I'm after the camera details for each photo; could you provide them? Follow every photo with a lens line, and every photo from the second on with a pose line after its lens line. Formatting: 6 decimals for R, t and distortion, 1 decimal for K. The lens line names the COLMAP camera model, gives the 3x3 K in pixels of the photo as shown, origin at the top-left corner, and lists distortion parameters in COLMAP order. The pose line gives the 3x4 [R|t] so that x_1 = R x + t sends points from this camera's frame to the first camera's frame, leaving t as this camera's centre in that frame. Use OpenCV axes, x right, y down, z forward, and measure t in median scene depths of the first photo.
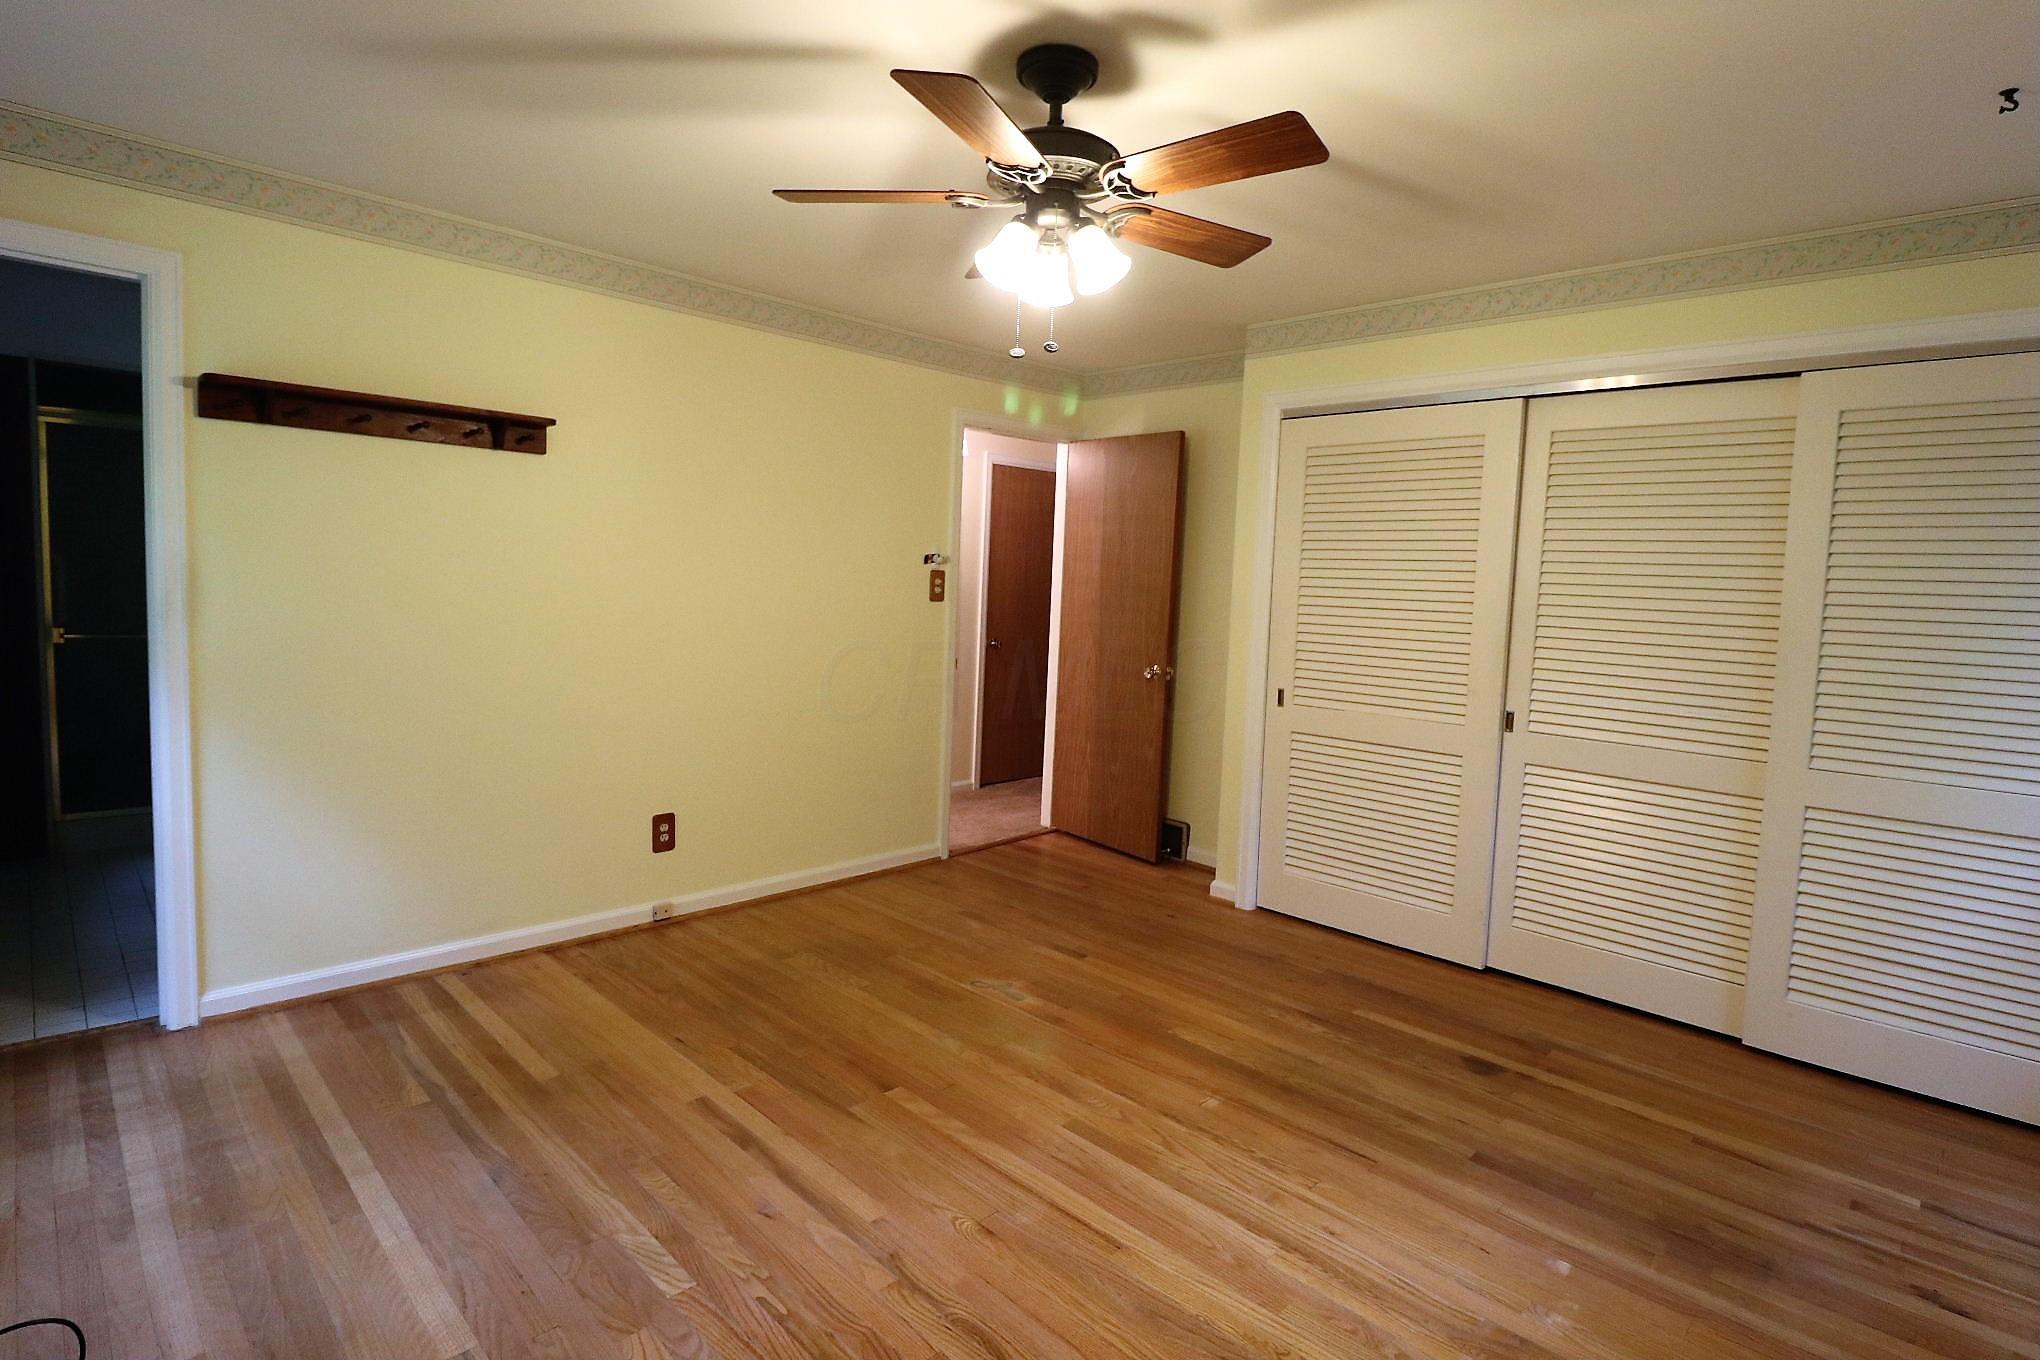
lens RADIAL K [[1041.0, 0, 1022.4], [0, 1041.0, 674.5], [0, 0, 1]] dist [-0.006991, -0.000896]
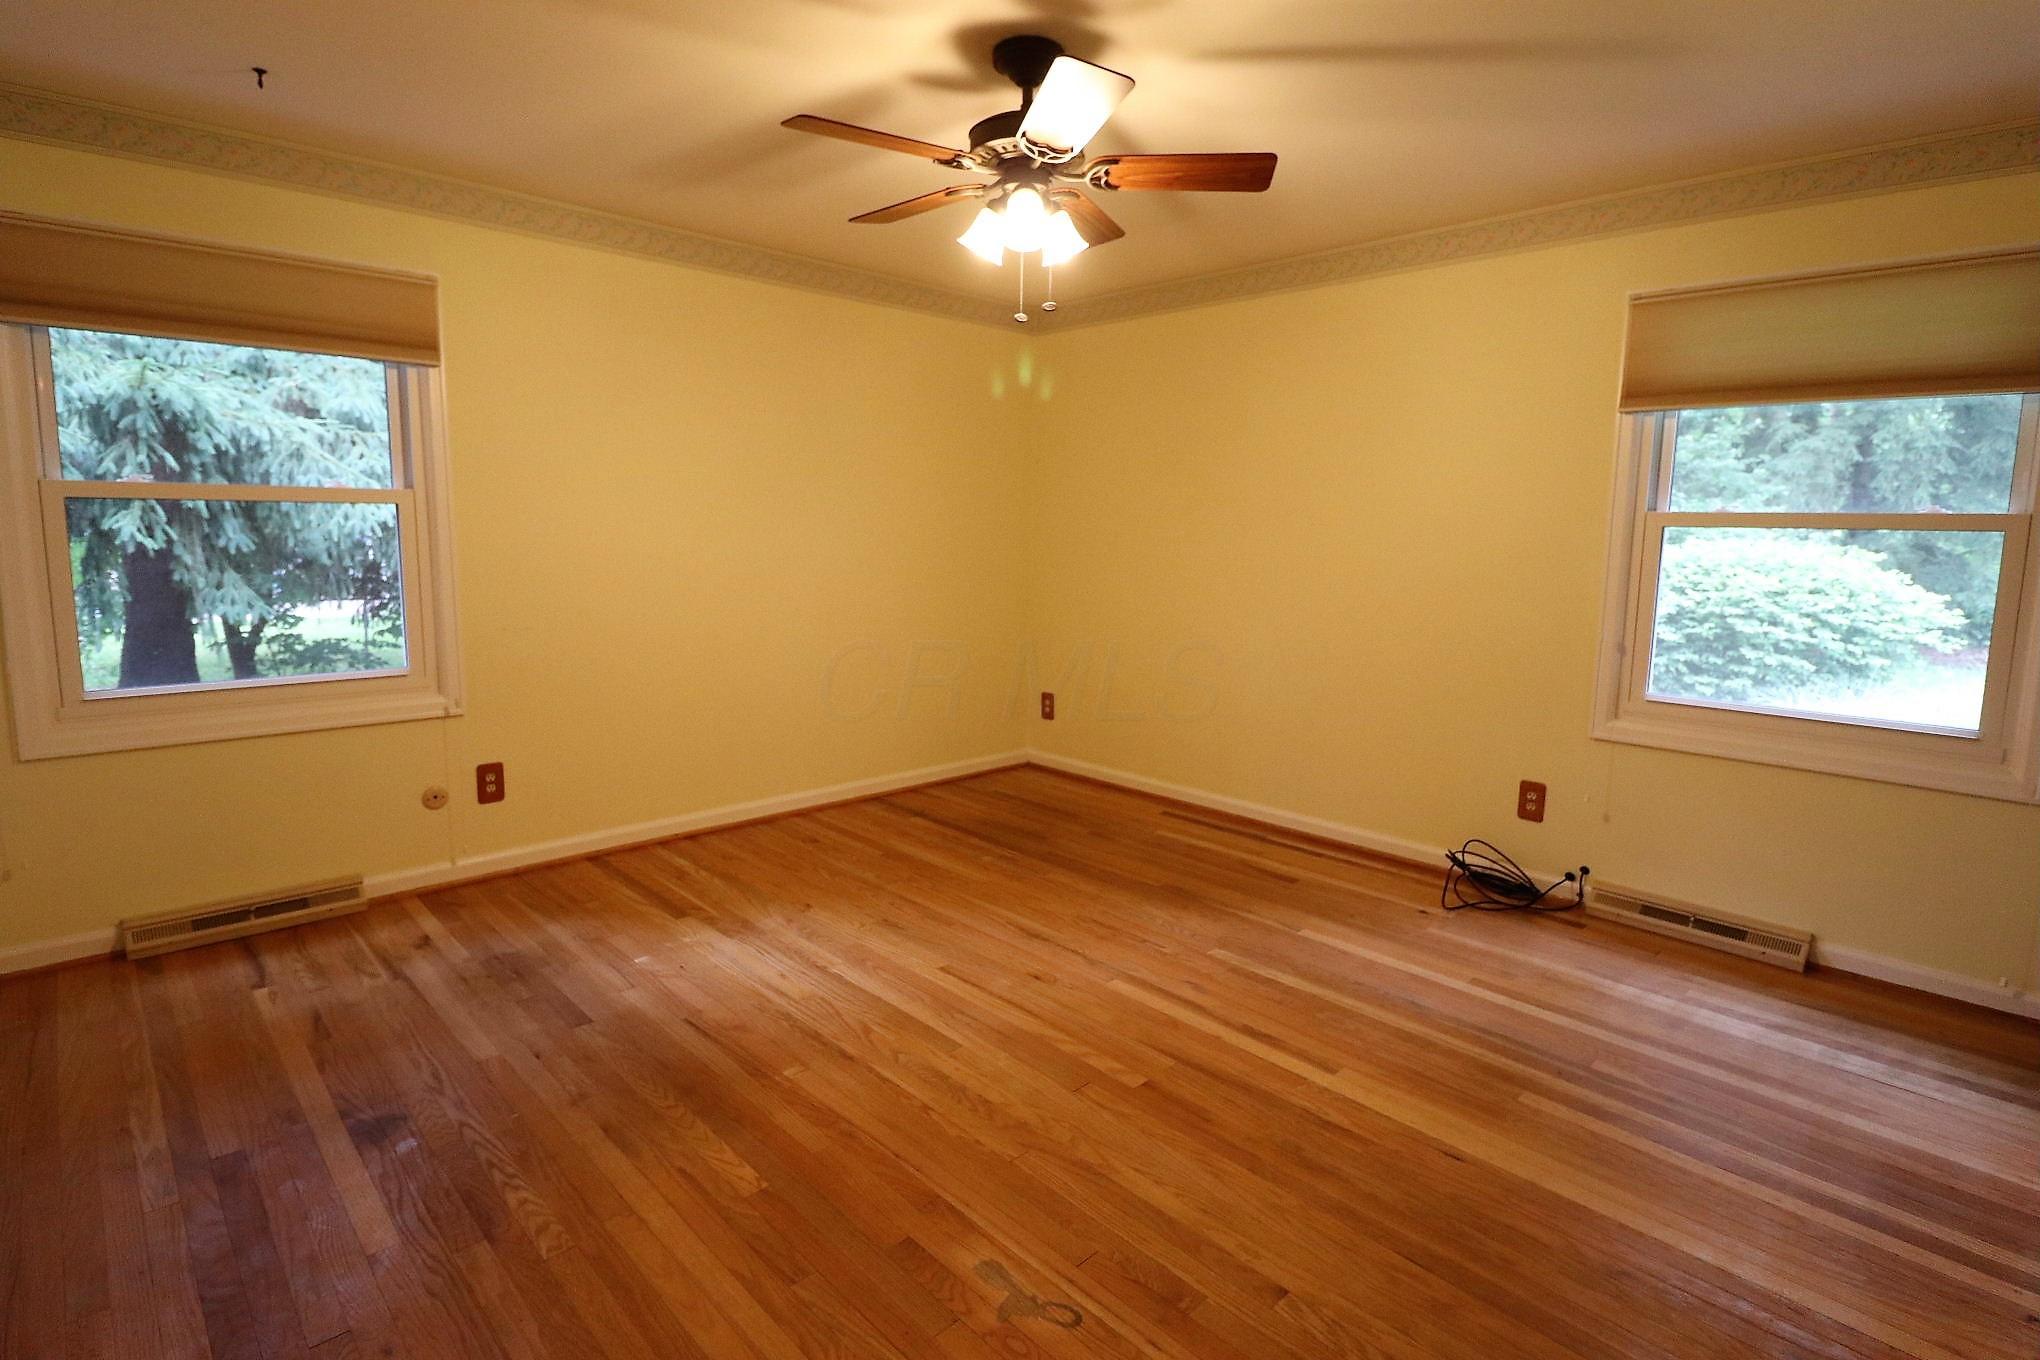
lens RADIAL K [[1041.0, 0, 1019.7], [0, 1041.0, 674.0], [0, 0, 1]] dist [-0.006991, -0.000896]
pose [[-0.998115, -0.060023, 0.012815, -0.009580], [-0.055431, 0.971220, 0.231644, -0.164780], [-0.026350, 0.230497, -0.972716, 1.954866]]
